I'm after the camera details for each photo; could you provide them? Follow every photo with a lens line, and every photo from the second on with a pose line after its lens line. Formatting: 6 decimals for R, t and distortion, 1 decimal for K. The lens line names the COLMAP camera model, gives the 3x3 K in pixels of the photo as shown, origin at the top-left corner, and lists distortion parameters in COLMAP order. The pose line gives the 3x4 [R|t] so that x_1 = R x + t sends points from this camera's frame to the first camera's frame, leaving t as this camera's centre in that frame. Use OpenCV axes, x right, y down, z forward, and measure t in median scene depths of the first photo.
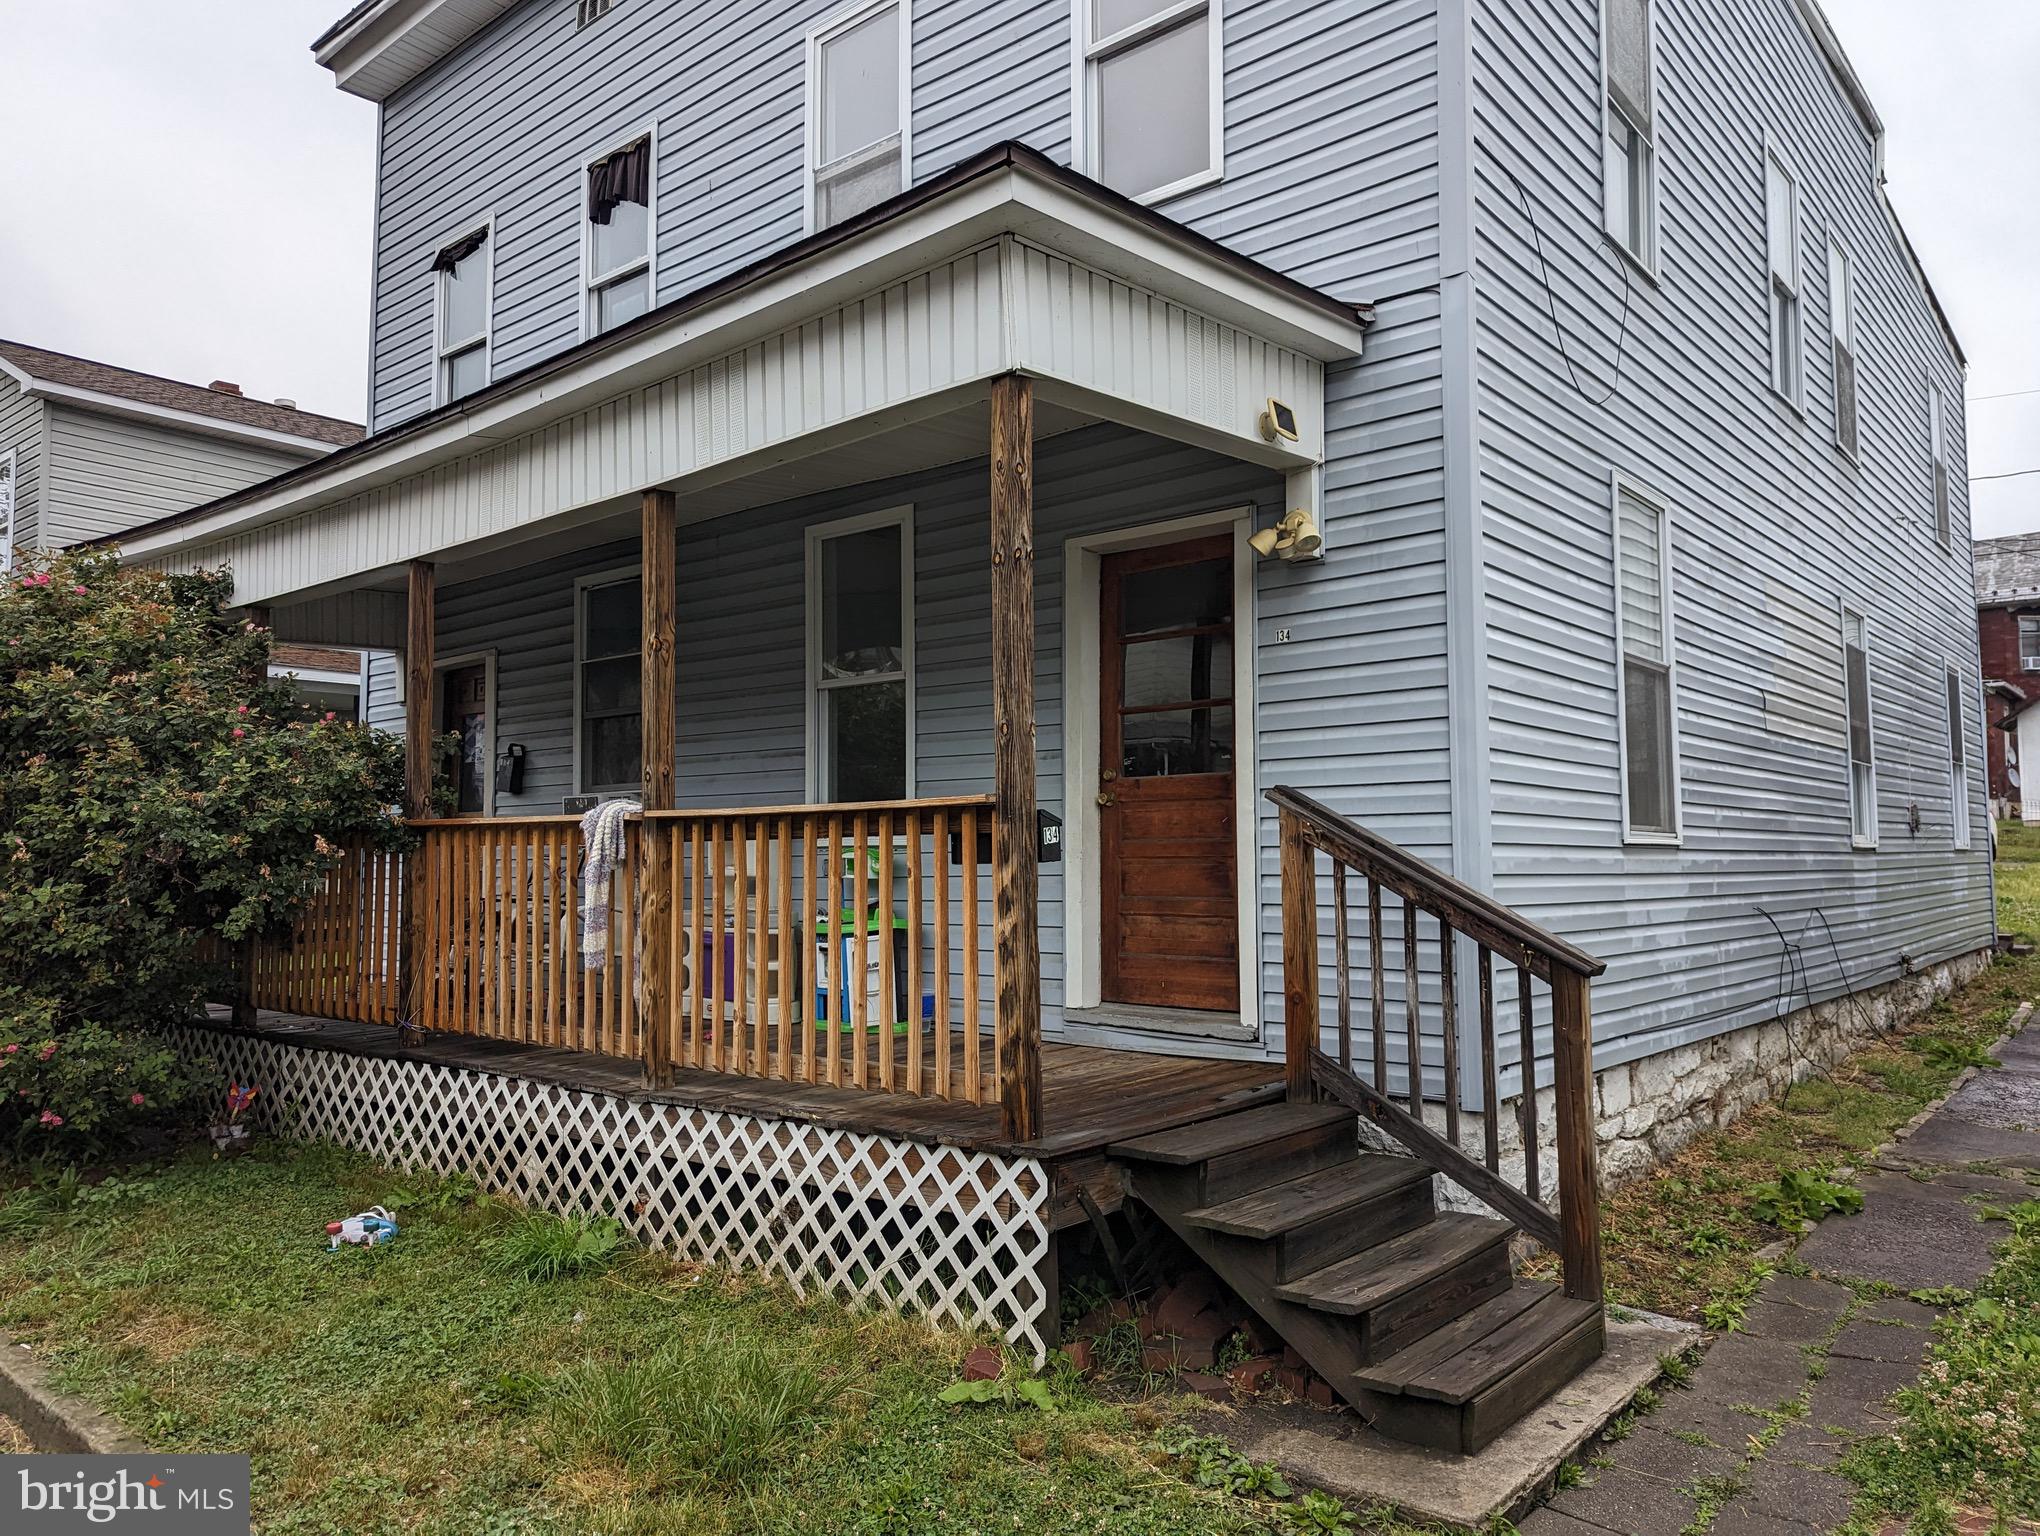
lens RADIAL K [[1439.3, 0, 1020.0], [0, 1439.3, 768.0], [0, 0, 1]] dist [0.087977, -0.089516]
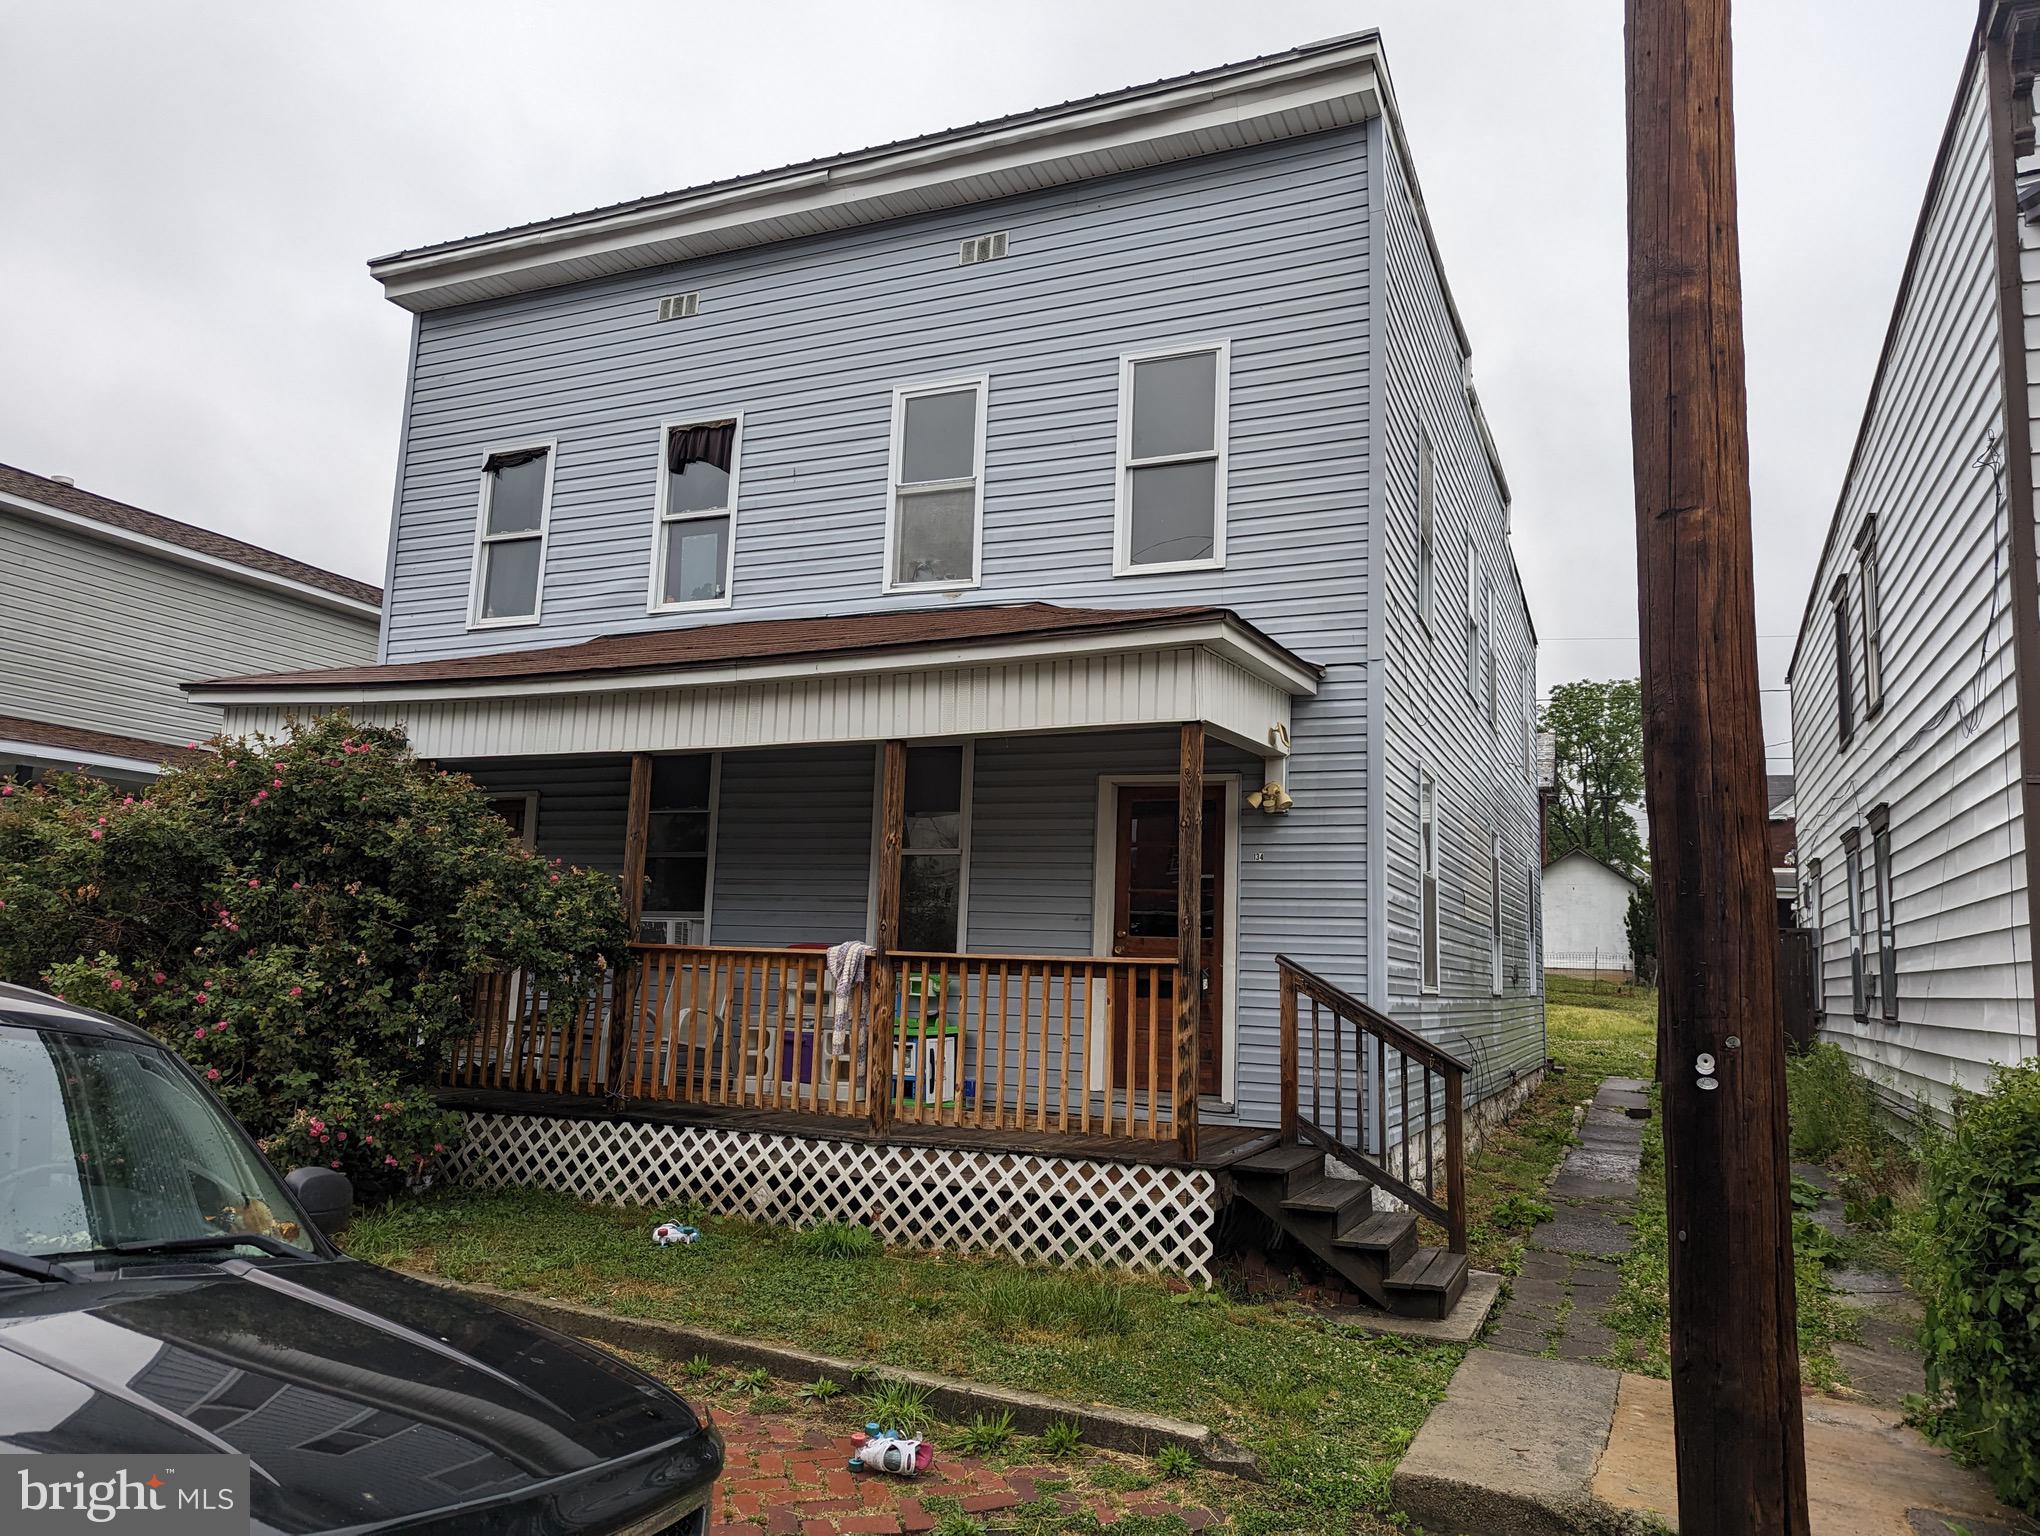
lens RADIAL K [[1439.3, 0, 1020.0], [0, 1439.3, 768.0], [0, 0, 1]] dist [0.087977, -0.089516]
pose [[0.958149, 0.078633, 0.275260, -0.580009], [-0.058429, 0.995012, -0.080857, -0.049376], [-0.280244, 0.061390, 0.957964, -0.525207]]
